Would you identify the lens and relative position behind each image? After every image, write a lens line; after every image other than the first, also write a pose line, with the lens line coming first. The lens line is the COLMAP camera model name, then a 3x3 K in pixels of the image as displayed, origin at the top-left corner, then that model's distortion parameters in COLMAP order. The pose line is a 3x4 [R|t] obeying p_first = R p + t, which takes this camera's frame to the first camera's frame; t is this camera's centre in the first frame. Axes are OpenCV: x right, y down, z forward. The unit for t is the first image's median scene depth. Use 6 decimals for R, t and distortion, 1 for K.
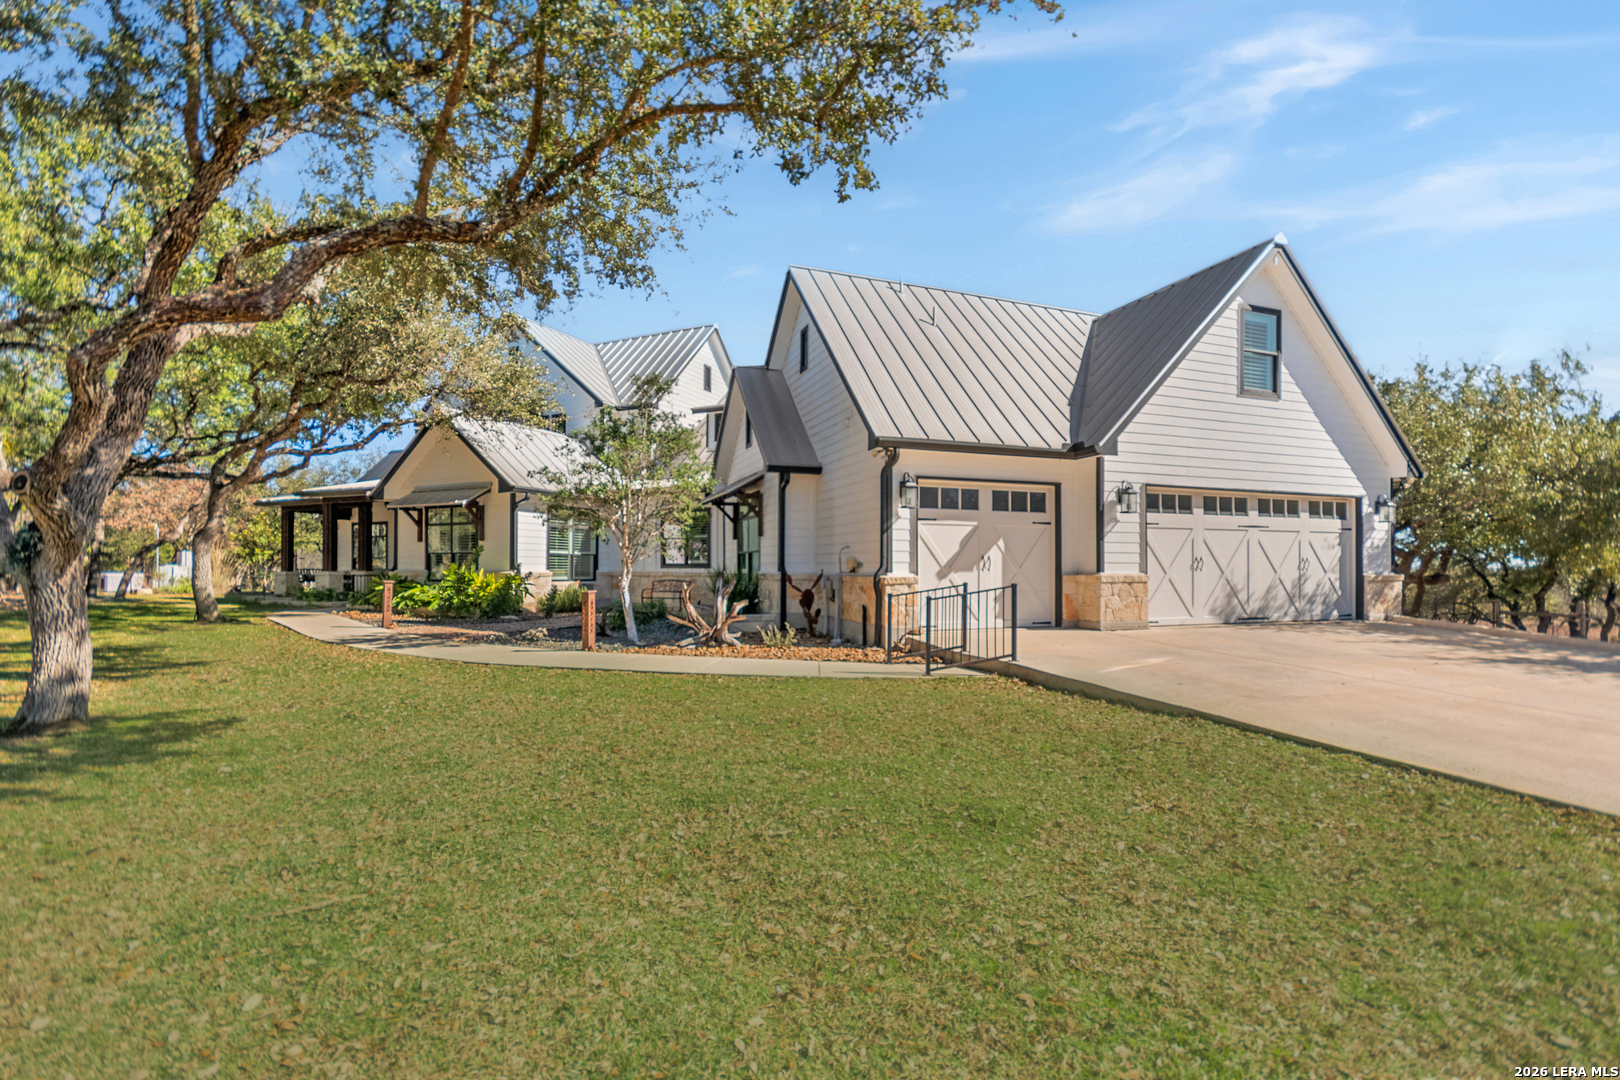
lens RADIAL K [[713.1, 0, 811.9], [0, 713.1, 547.6], [0, 0, 1]] dist [0.003144, 0.000238]
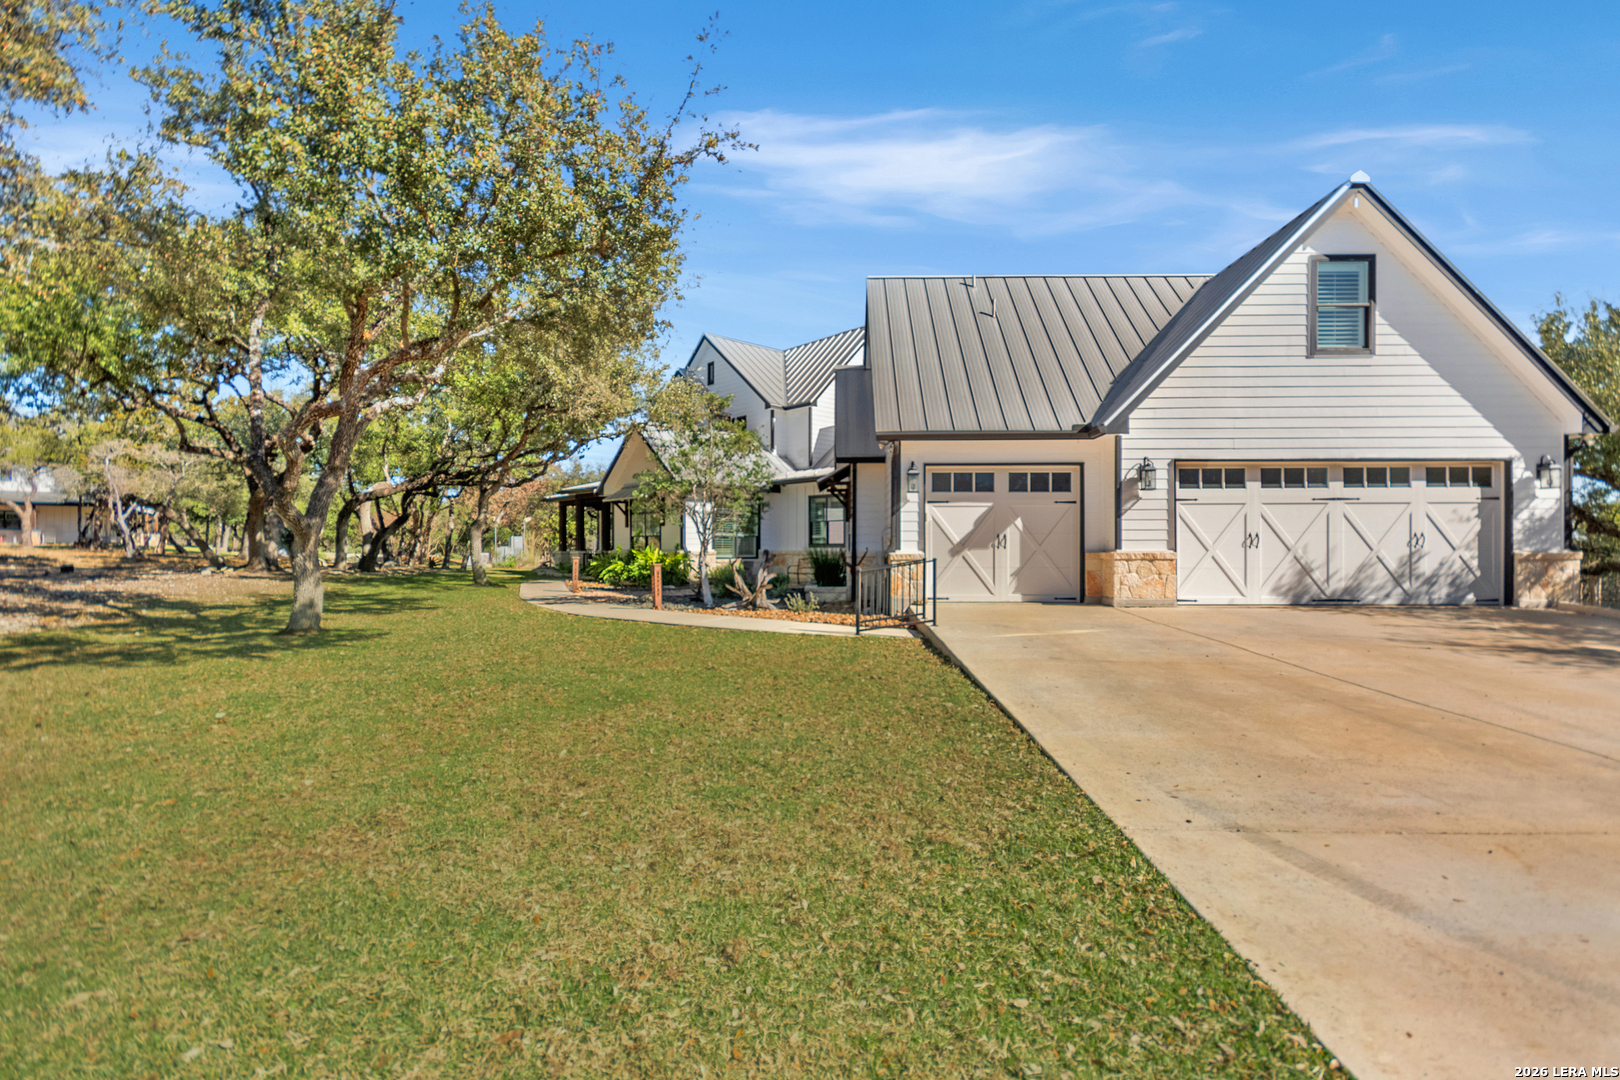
lens RADIAL K [[713.1, 0, 808.2], [0, 713.1, 534.1], [0, 0, 1]] dist [0.003144, 0.000238]
pose [[0.928306, -0.010012, -0.371681, 0.339327], [0.013187, 0.999895, 0.006001, 0.000929], [0.371582, -0.010472, 0.928341, -0.093331]]
